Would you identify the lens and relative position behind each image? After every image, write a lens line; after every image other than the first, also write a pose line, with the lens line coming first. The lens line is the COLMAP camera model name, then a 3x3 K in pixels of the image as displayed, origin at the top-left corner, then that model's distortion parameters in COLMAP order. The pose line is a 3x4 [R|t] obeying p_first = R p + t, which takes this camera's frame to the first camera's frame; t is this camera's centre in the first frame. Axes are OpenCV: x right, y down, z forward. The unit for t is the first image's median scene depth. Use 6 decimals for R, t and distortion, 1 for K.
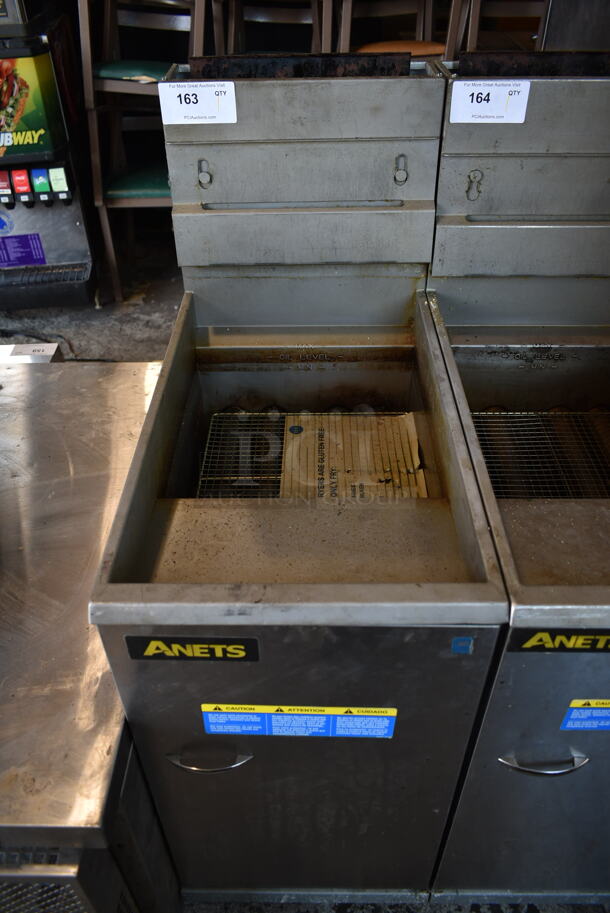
lens RADIAL K [[705.8, 0, 305.0], [0, 705.8, 456.5], [0, 0, 1]] dist [-0.021149, 0.003926]
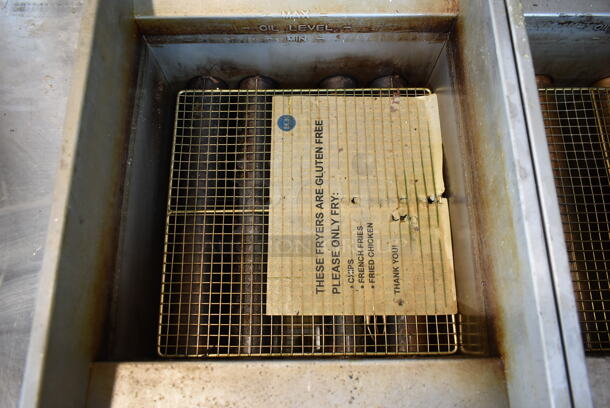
lens RADIAL K [[471.6, 0, 305.0], [0, 471.6, 204.0], [0, 0, 1]] dist [-0.021149, 0.003926]
pose [[0.999754, -0.014944, 0.016382, -0.002085], [0.003555, 0.837263, 0.546789, -0.273894], [-0.021887, -0.546596, 0.837110, 0.569932]]
